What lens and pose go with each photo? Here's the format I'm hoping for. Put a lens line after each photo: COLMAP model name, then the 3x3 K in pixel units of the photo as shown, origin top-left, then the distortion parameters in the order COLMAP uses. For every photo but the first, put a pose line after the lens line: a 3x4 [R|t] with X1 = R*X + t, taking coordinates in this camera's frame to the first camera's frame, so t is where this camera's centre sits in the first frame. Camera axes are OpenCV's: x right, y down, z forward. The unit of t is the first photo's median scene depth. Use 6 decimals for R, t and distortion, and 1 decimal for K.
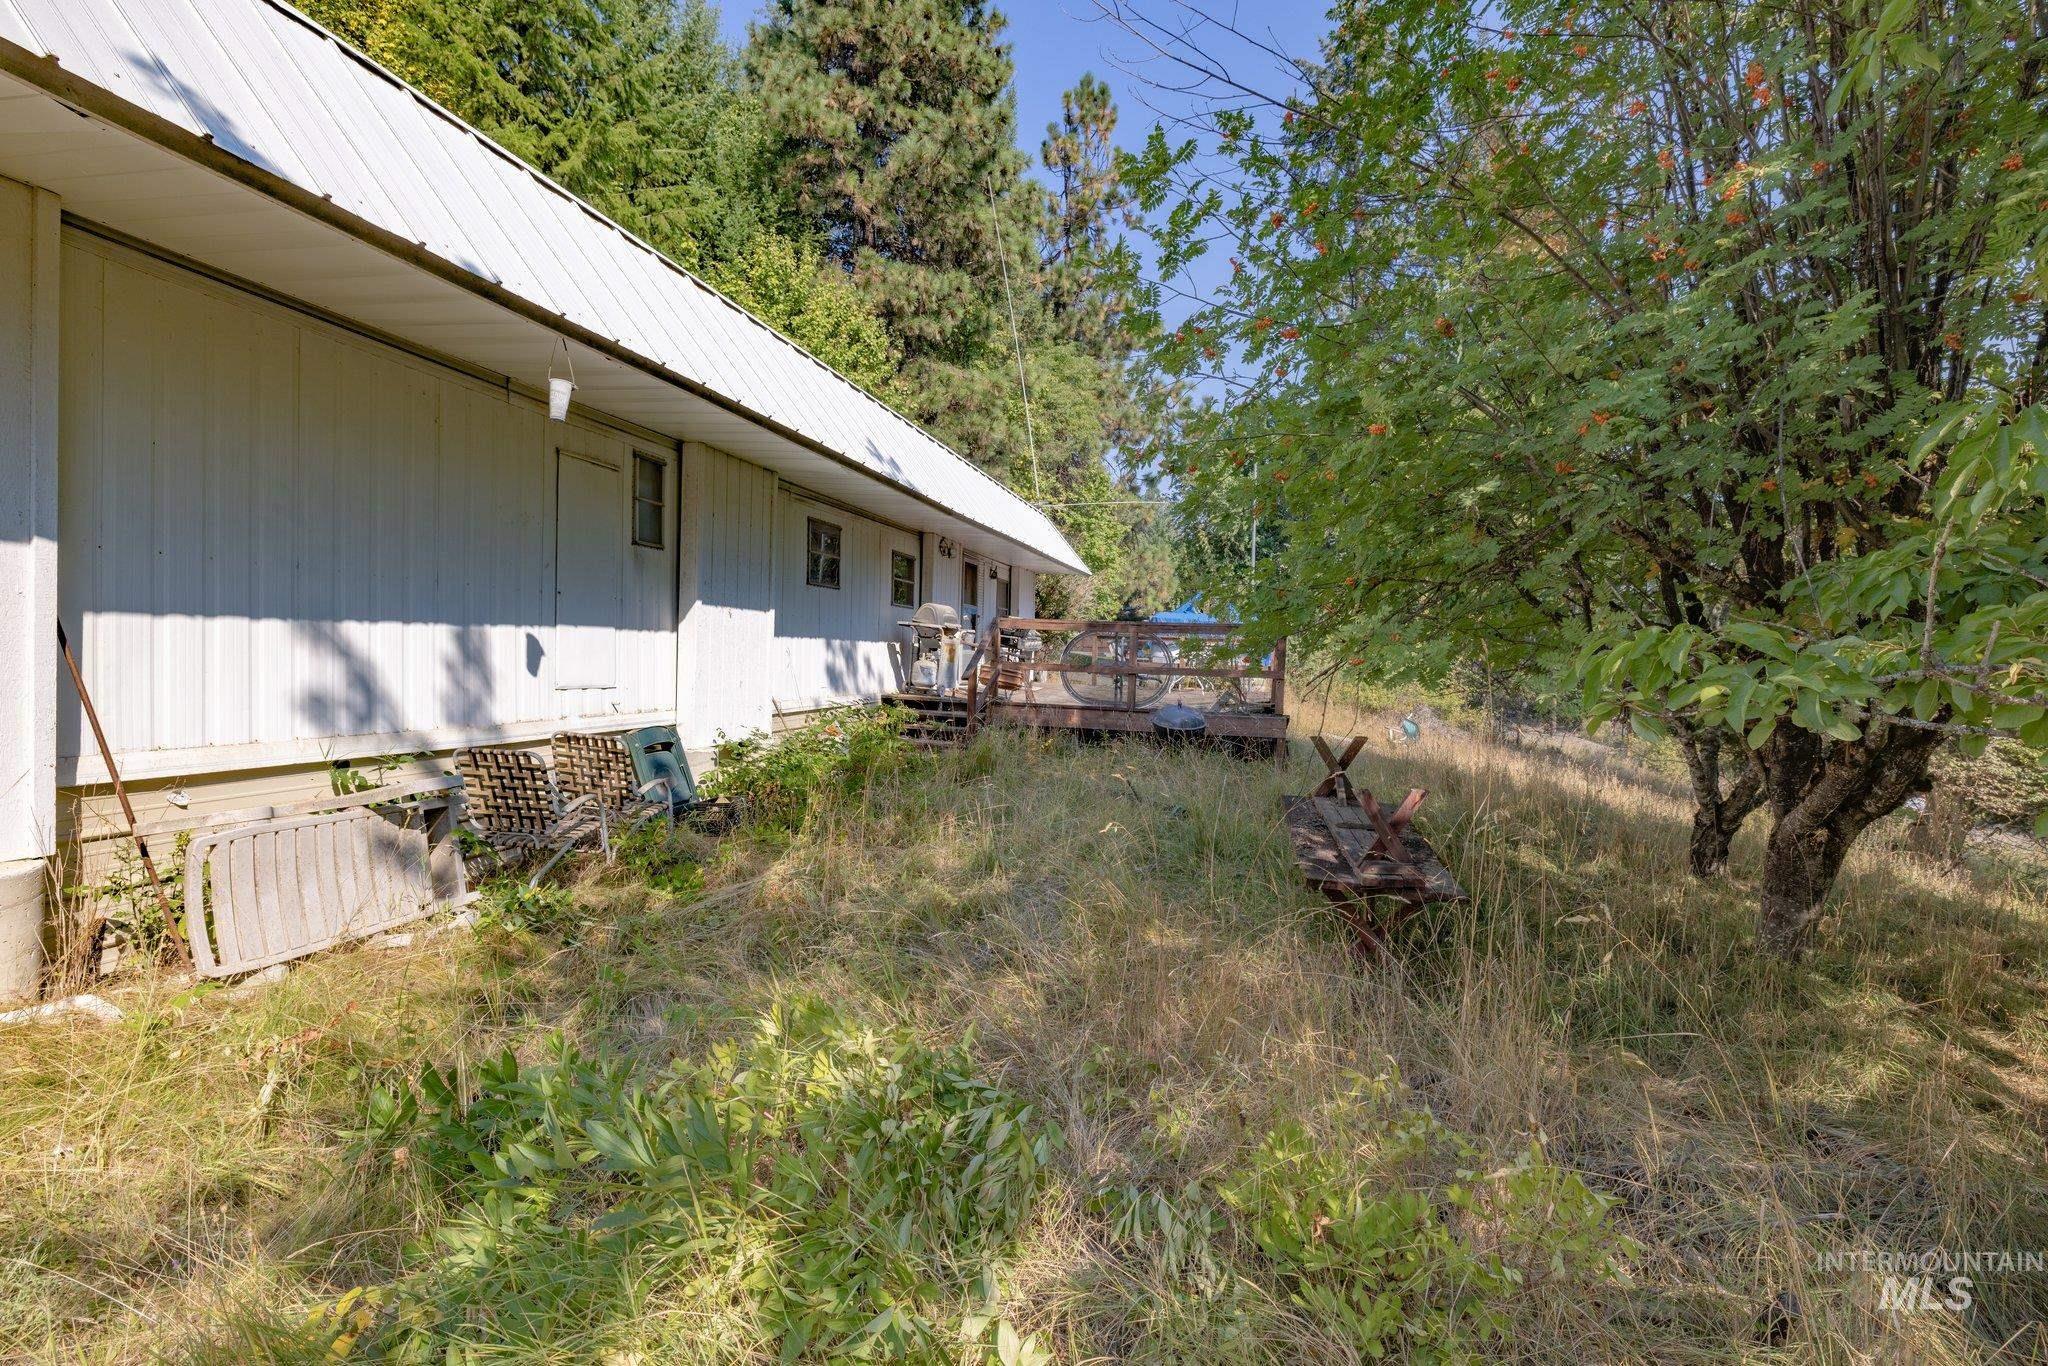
lens RADIAL K [[952.1, 0, 1024.0], [0, 952.1, 683.0], [0, 0, 1]] dist [-0.010054, -0.000394]
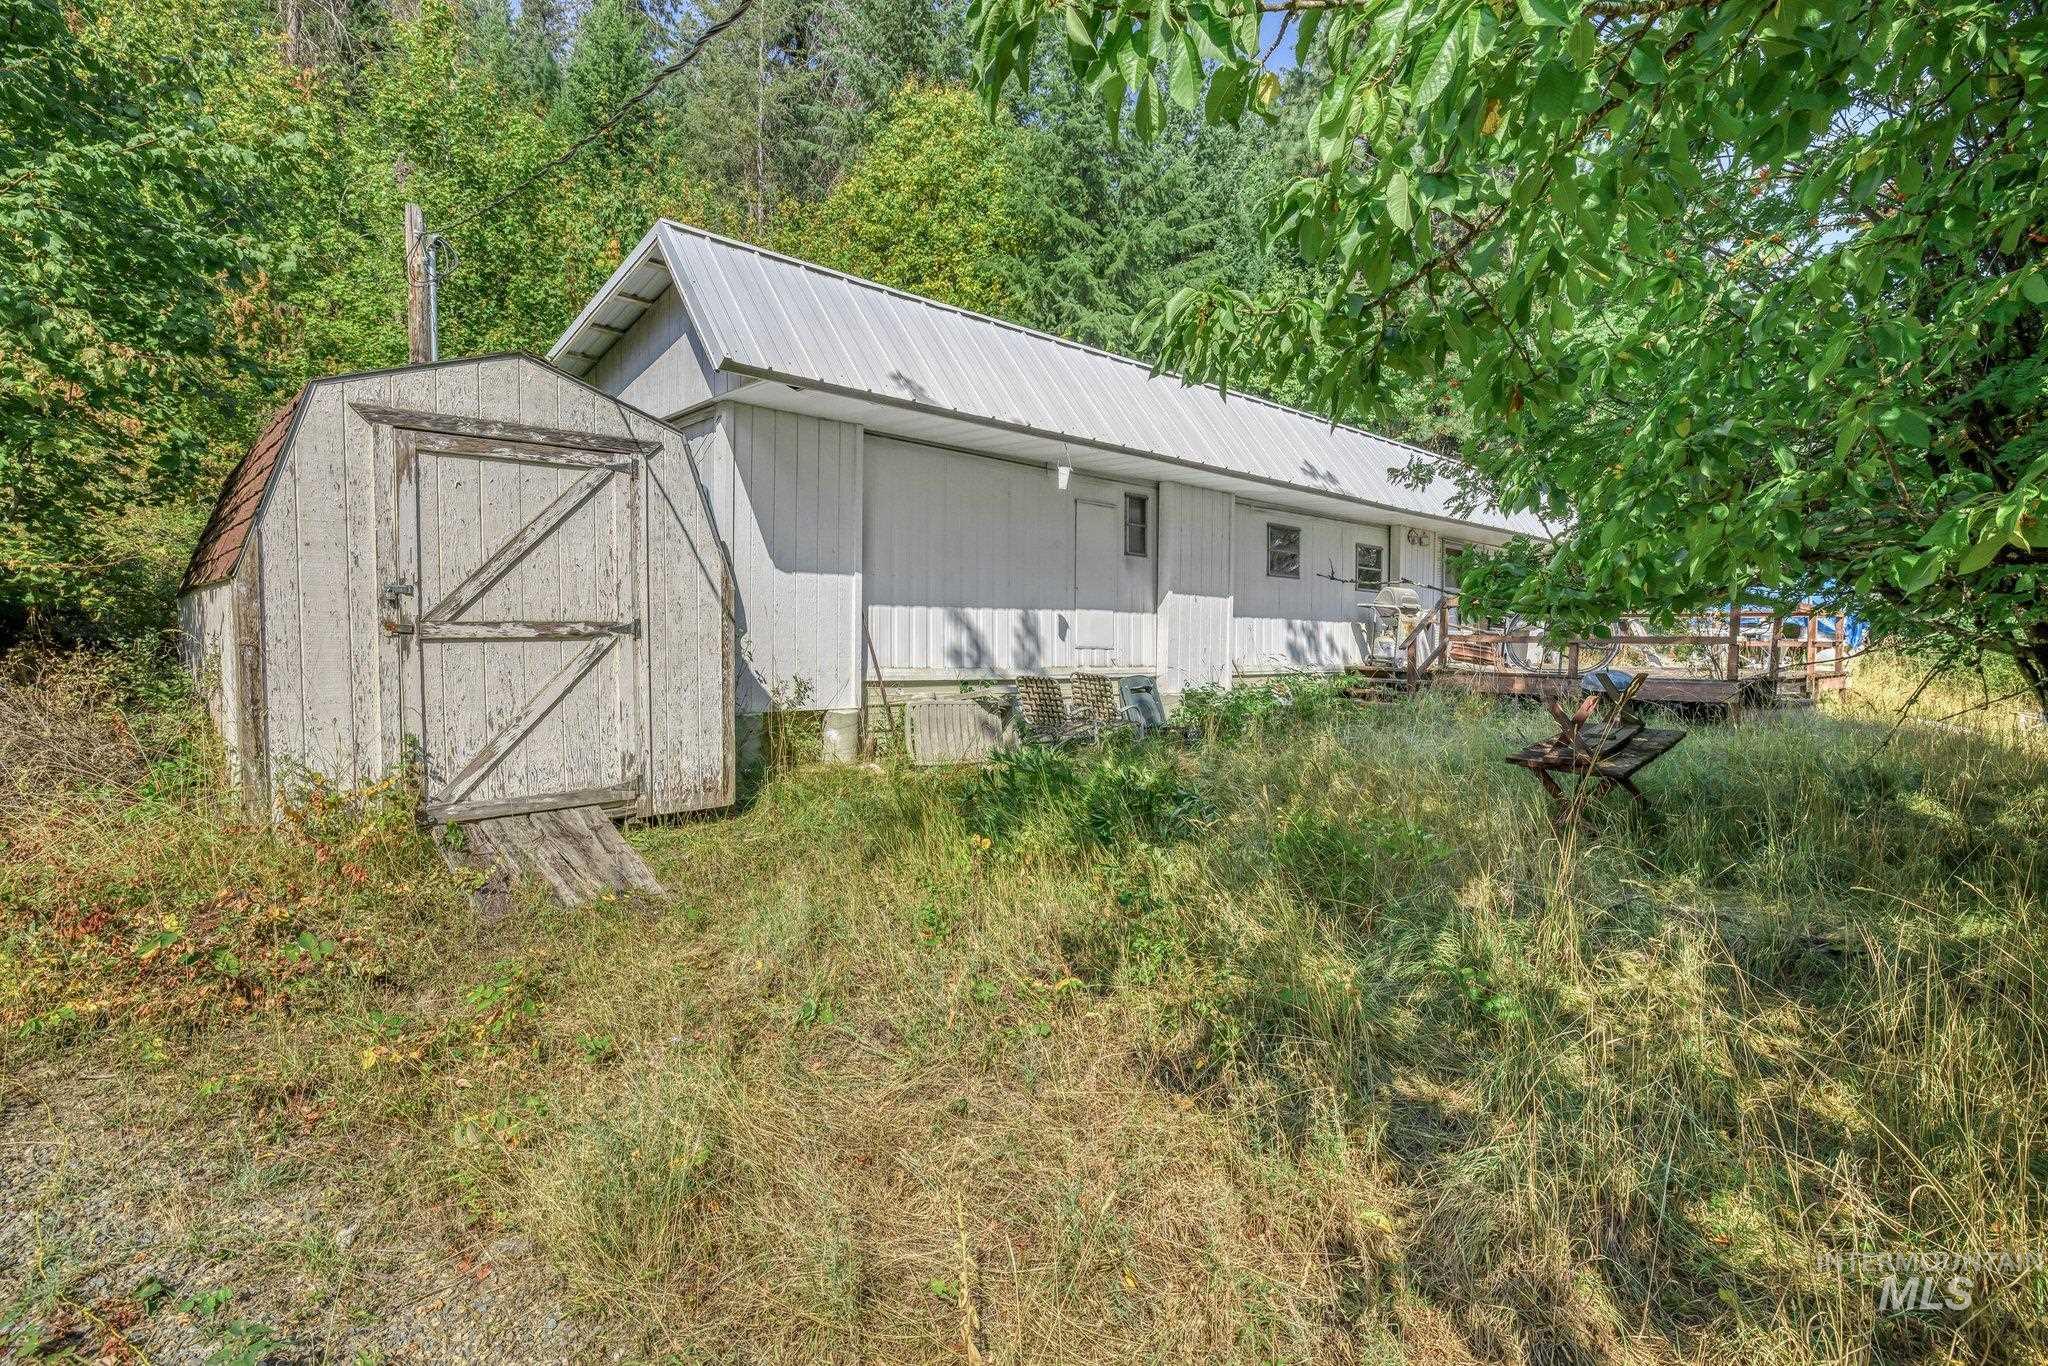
lens RADIAL K [[968.7, 0, 1019.0], [0, 968.7, 664.2], [0, 0, 1]] dist [-0.031930, 0.020952]
pose [[0.835269, -0.009991, -0.549751, 0.326396], [-0.001348, 0.999795, -0.020218, 0.065464], [0.549840, 0.017629, 0.835084, -0.419234]]
